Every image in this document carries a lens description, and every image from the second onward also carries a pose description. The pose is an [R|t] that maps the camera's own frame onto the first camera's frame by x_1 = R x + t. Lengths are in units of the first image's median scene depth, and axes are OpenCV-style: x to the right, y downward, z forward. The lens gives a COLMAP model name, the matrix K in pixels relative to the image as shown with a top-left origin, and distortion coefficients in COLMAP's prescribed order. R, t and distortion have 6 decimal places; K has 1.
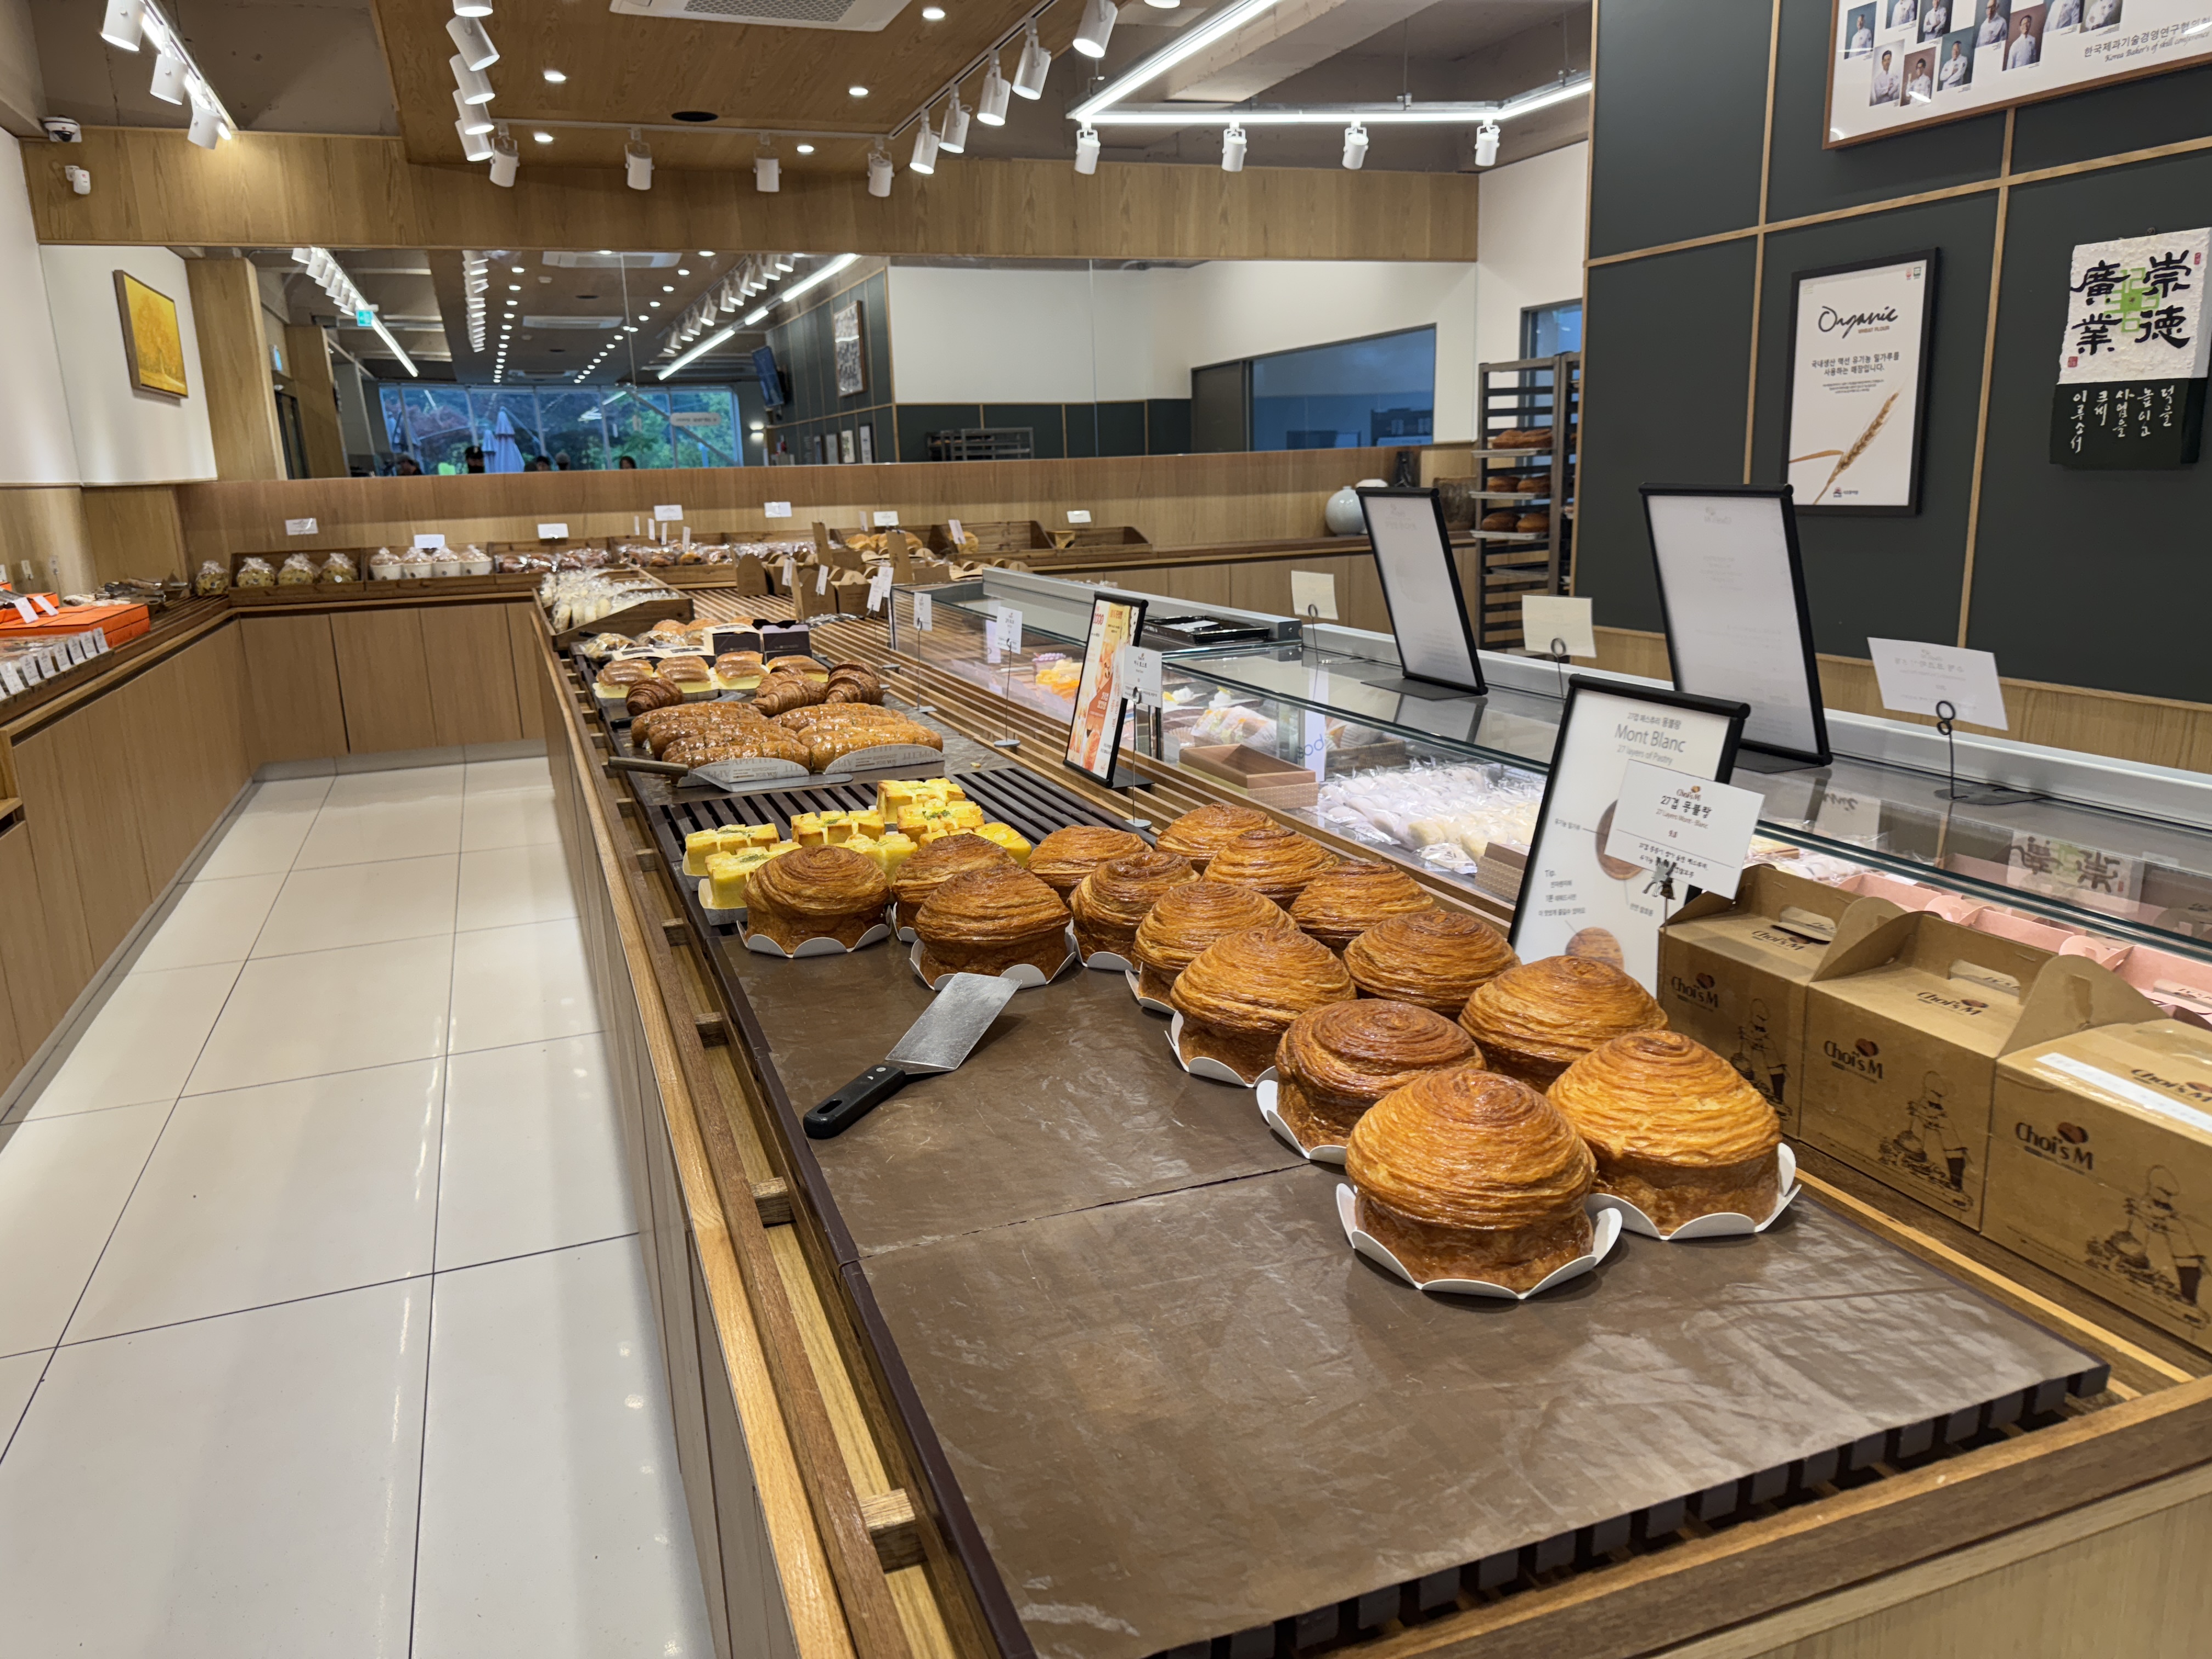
lens RADIAL K [[1606.6, 0, 1106.0], [0, 1606.6, 829.5], [0, 0, 1]] dist [-0.005490, -0.003483]
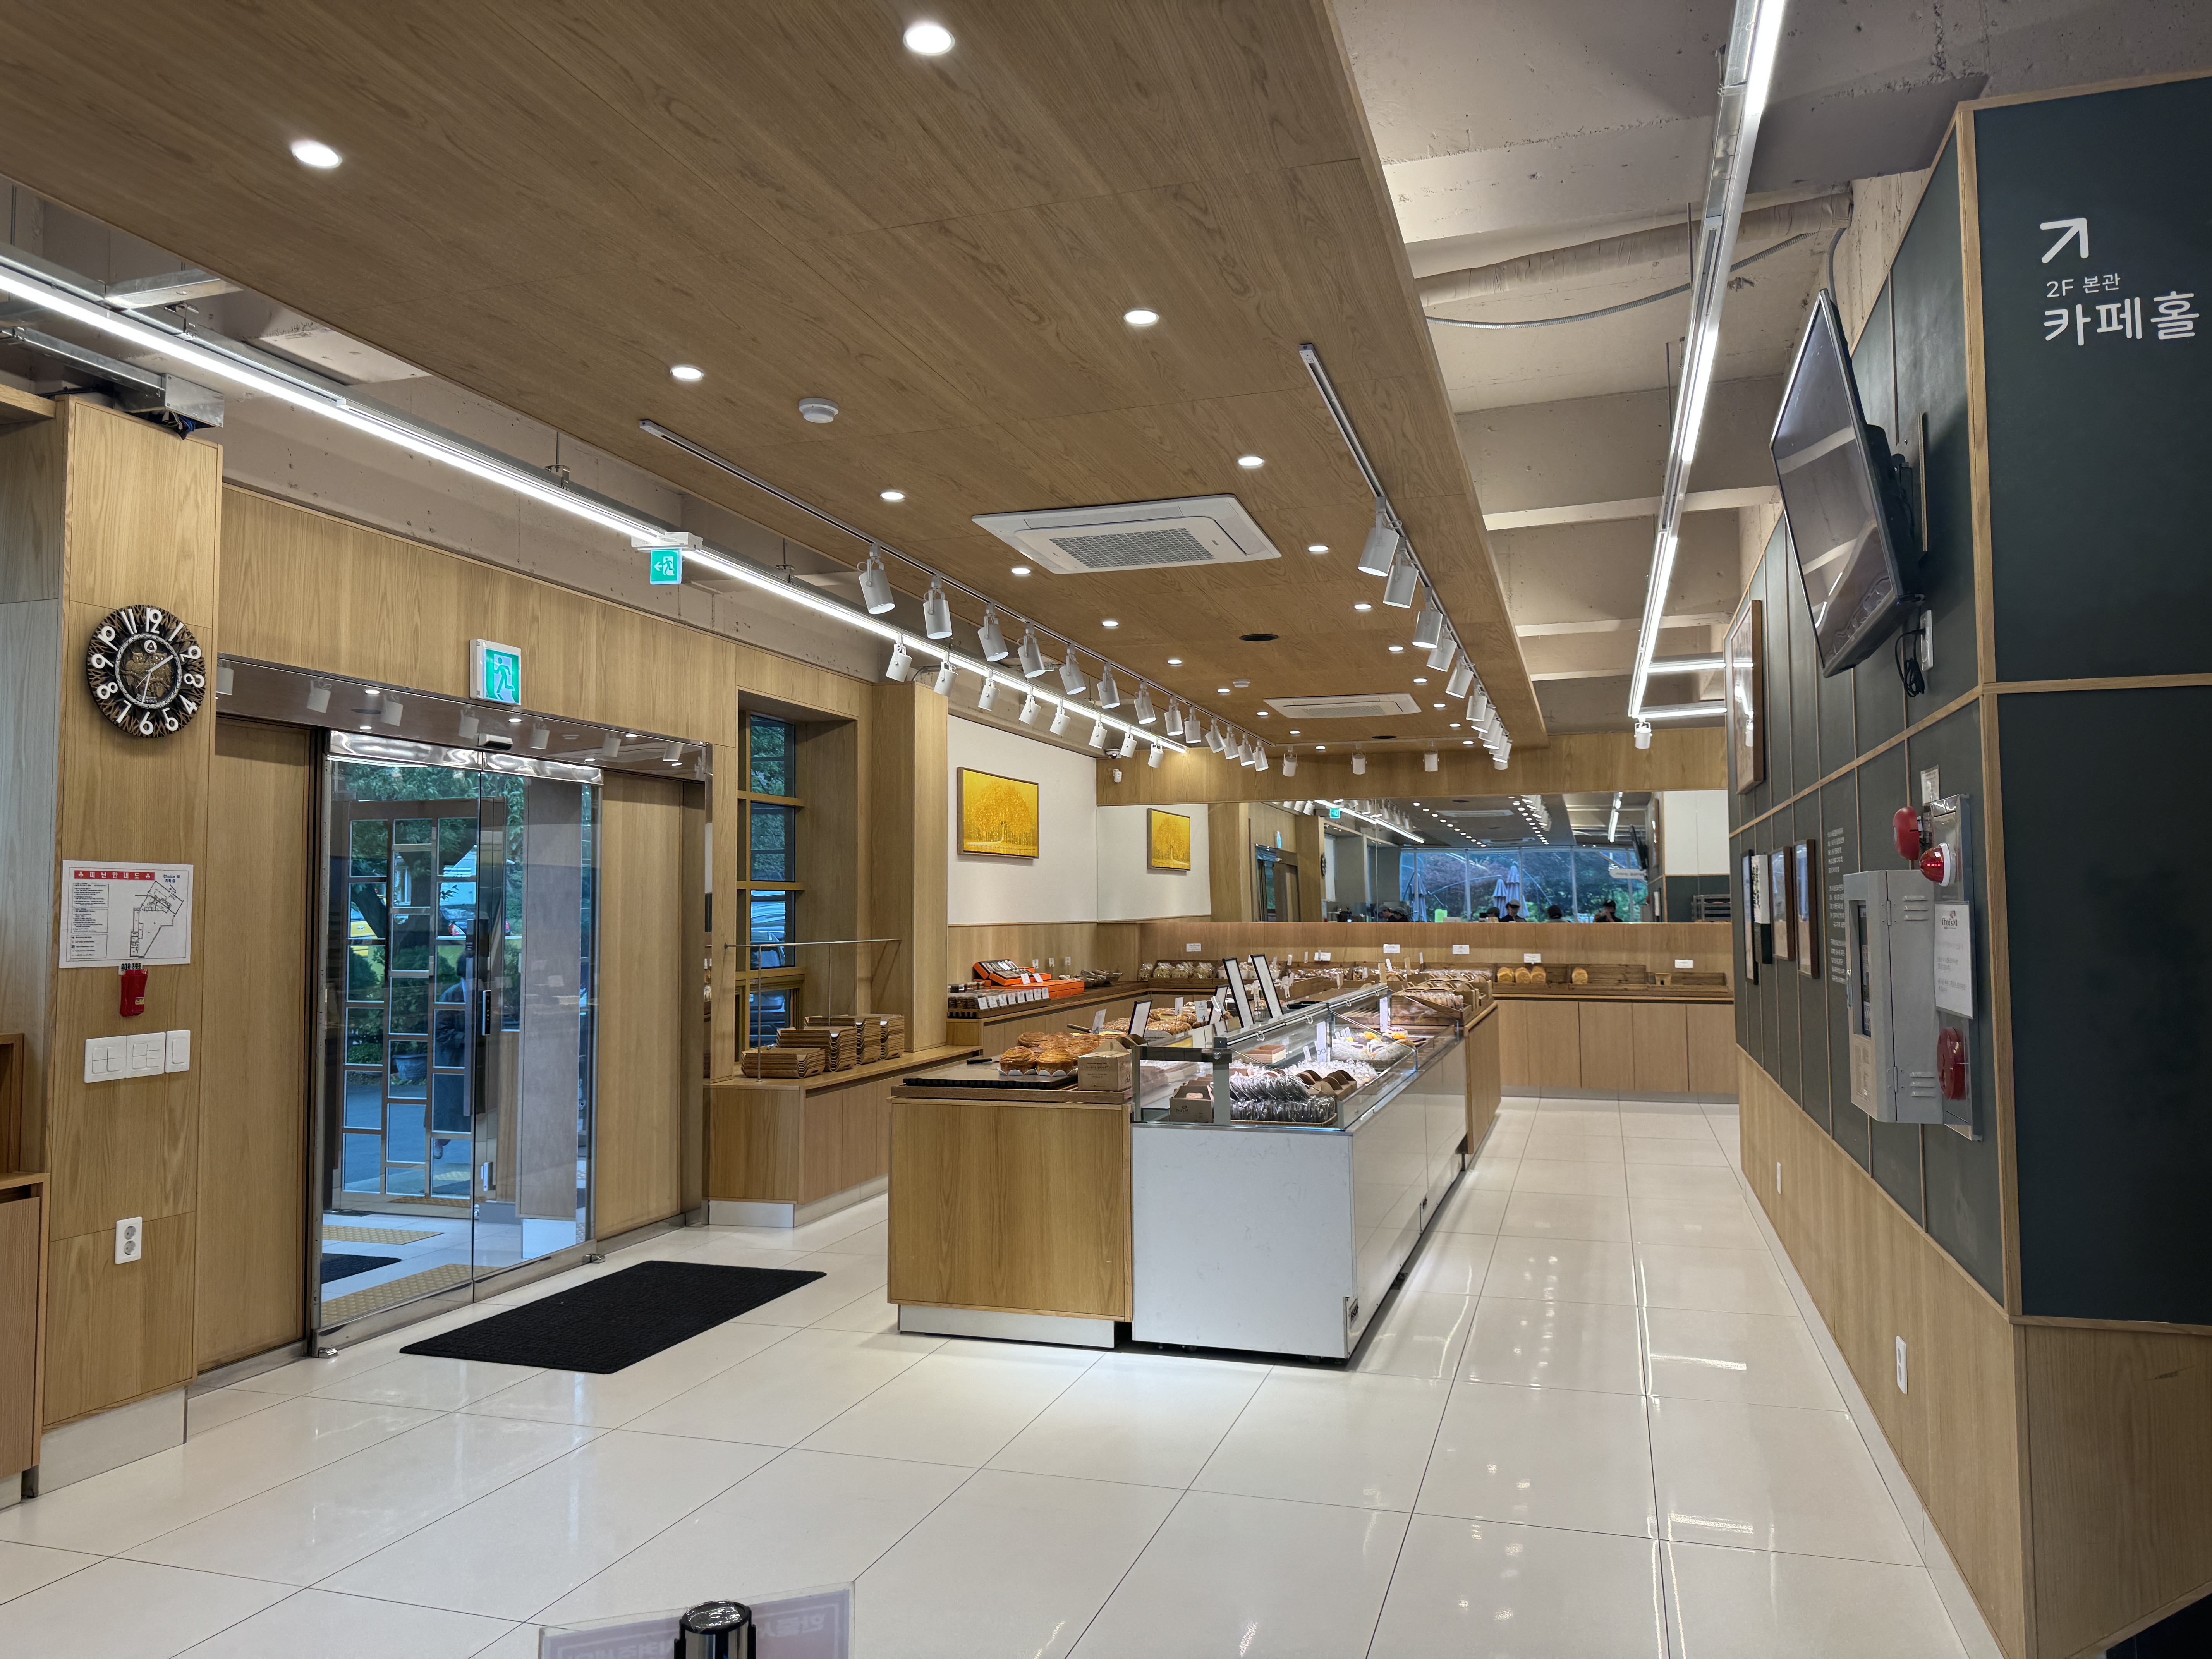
lens RADIAL K [[1606.6, 0, 1106.0], [0, 1606.6, 829.5], [0, 0, 1]] dist [-0.005490, -0.003483]
pose [[0.795939, -0.004336, -0.605362, 0.474796], [-0.156443, 0.964534, -0.212603, 0.078142], [0.584814, 0.263924, 0.767031, -0.453380]]
